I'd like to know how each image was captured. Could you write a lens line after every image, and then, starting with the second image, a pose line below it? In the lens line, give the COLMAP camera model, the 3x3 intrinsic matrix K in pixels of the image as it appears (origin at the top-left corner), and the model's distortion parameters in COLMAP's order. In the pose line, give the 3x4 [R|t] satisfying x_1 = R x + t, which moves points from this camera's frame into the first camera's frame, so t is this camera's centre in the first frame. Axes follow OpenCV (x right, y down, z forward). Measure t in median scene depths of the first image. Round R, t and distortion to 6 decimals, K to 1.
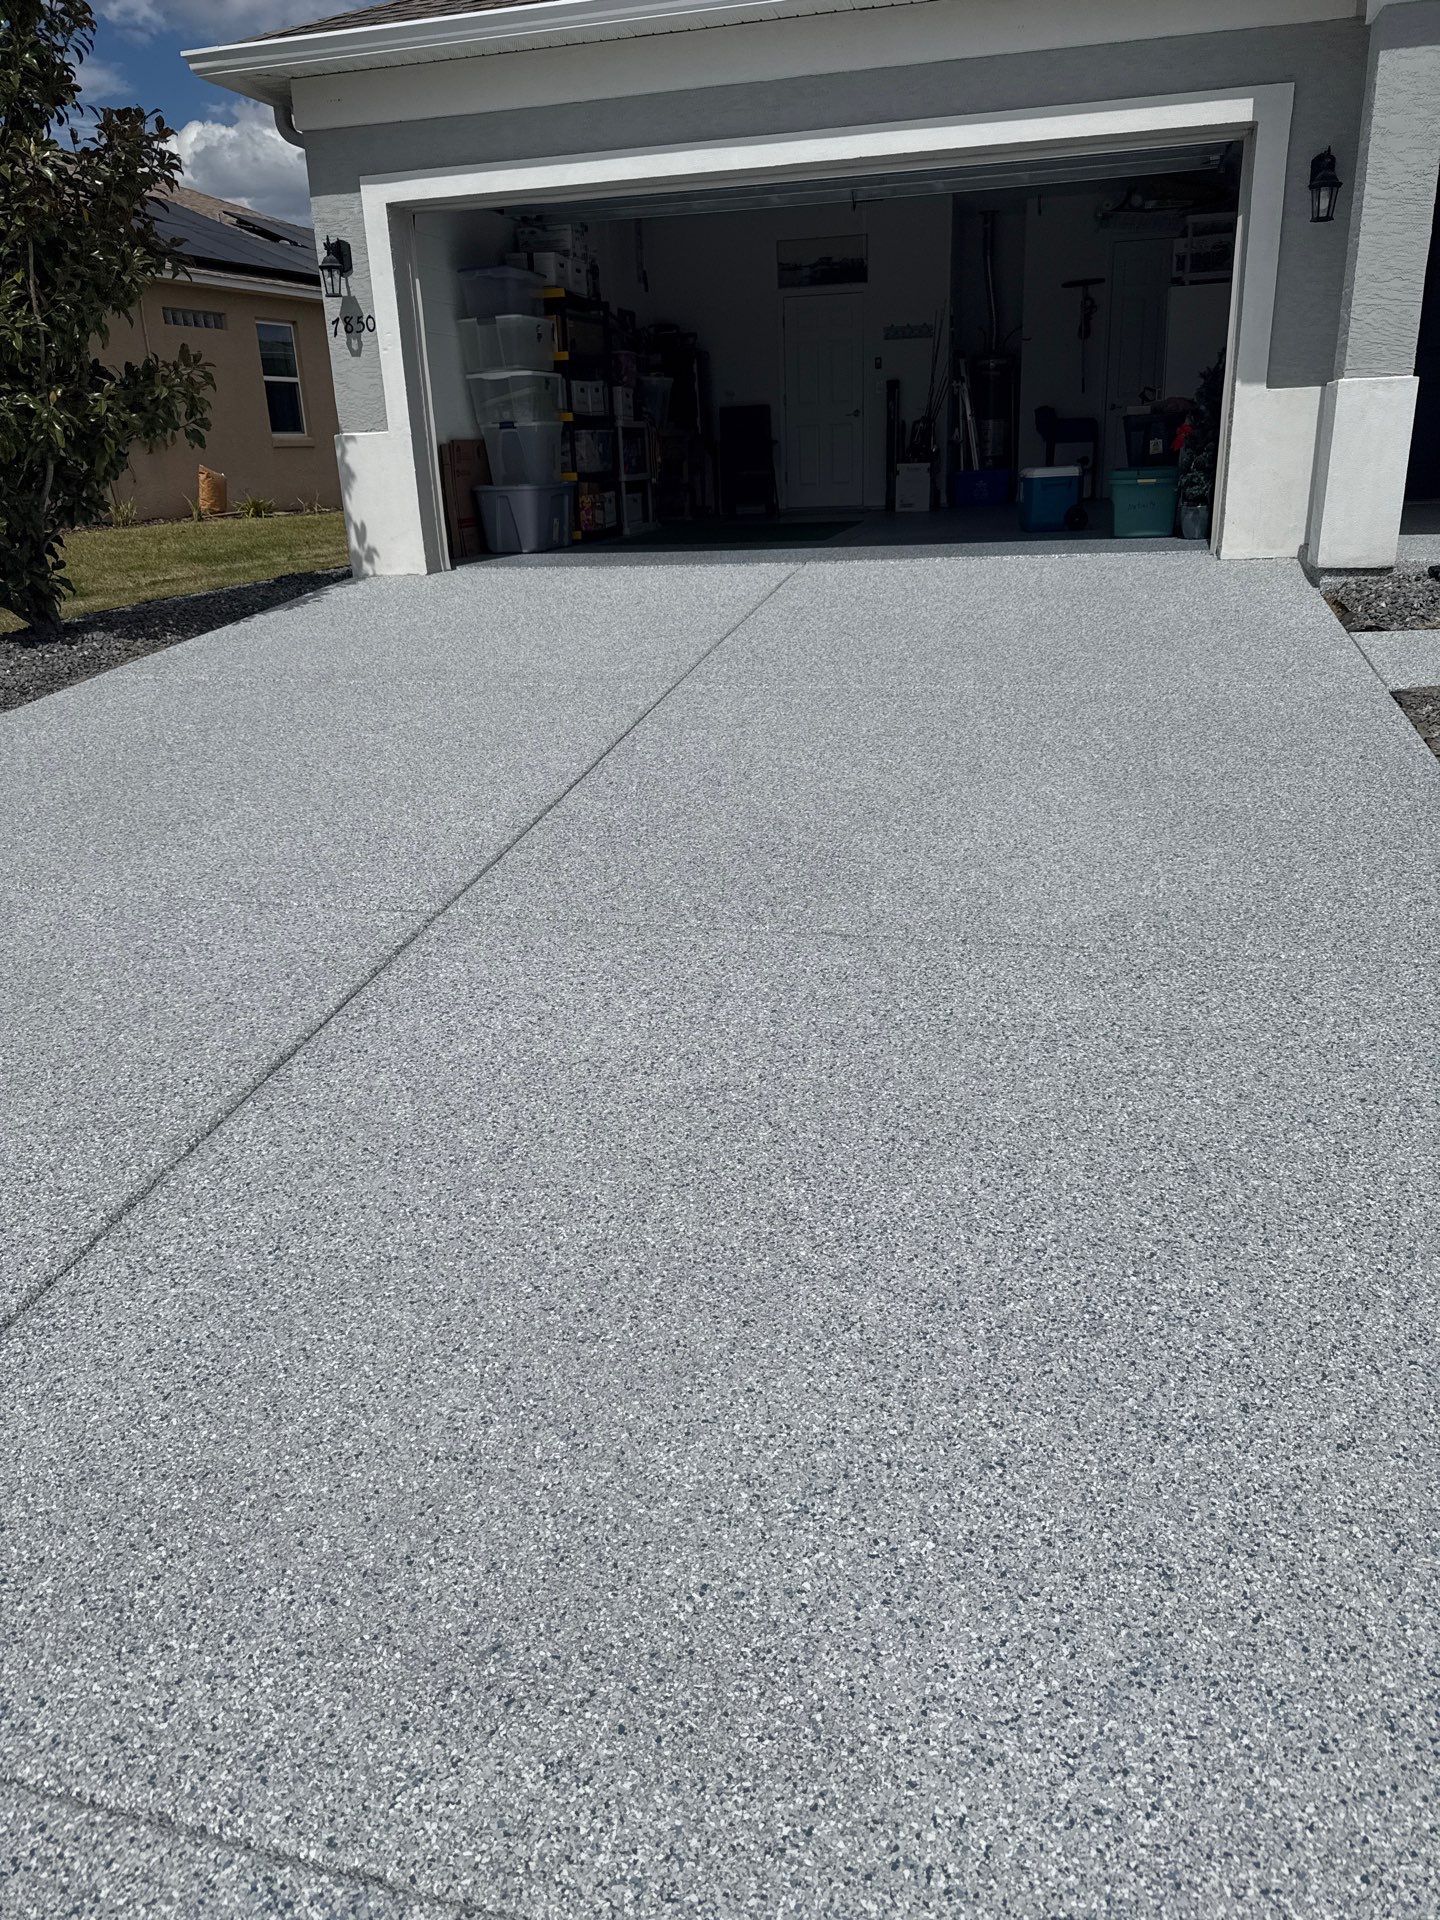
lens RADIAL K [[1485.9, 0, 642.9], [0, 1485.9, 960.1], [0, 0, 1]] dist [0.258523, -0.412726]
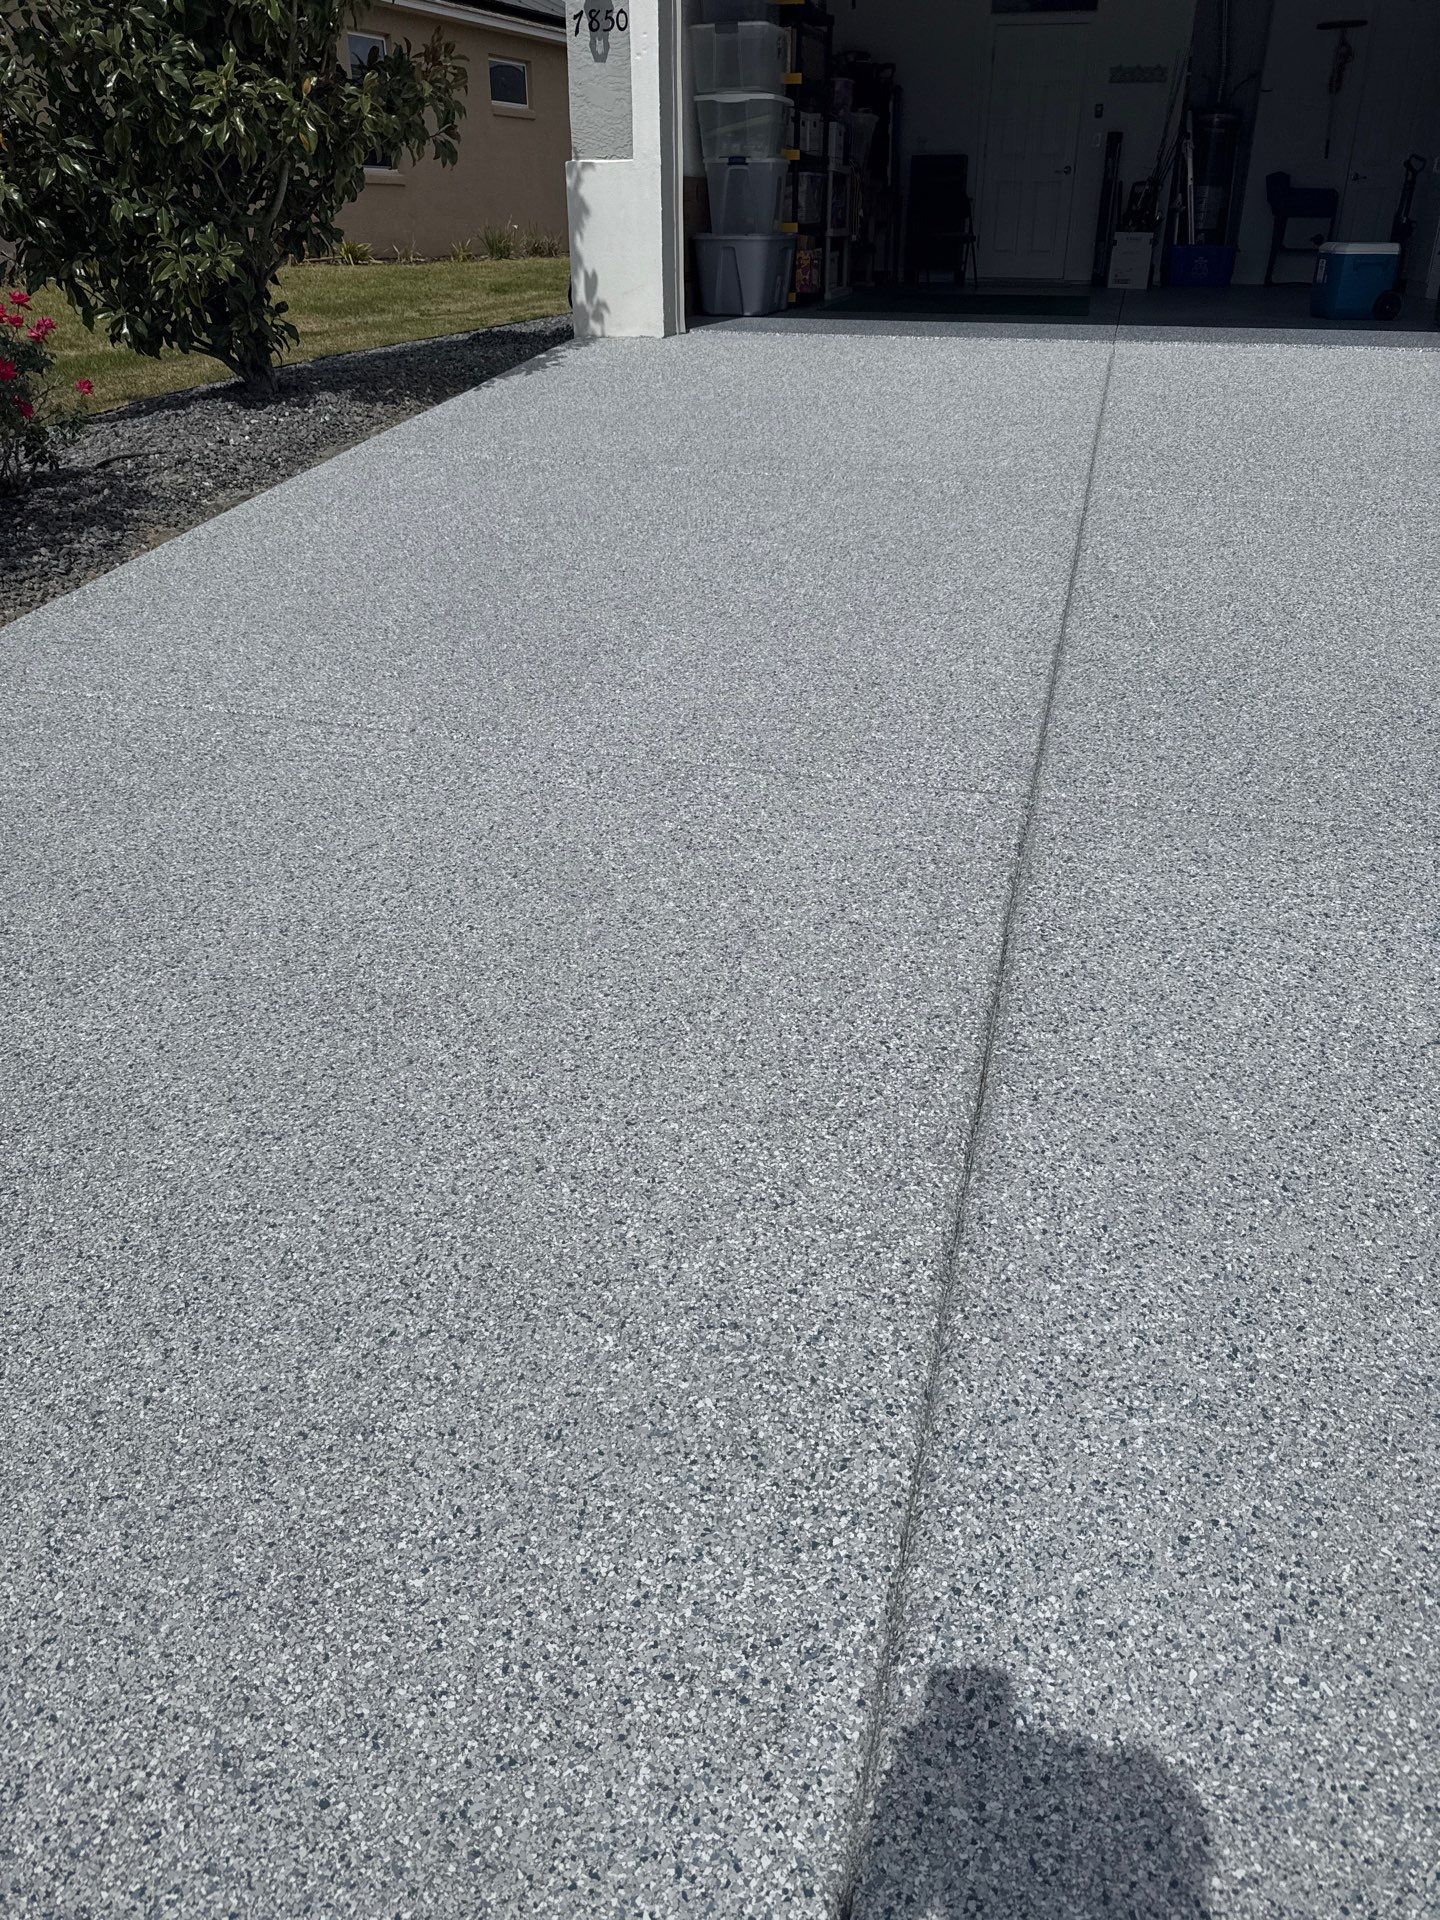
lens RADIAL K [[1442.5, 0, 719.8], [0, 1442.5, 956.0], [0, 0, 1]] dist [0.119472, -0.058270]
pose [[0.997982, 0.027328, 0.057312, -0.149784], [-0.035226, 0.989285, 0.141682, -0.022295], [-0.052826, -0.143415, 0.988252, 0.105089]]
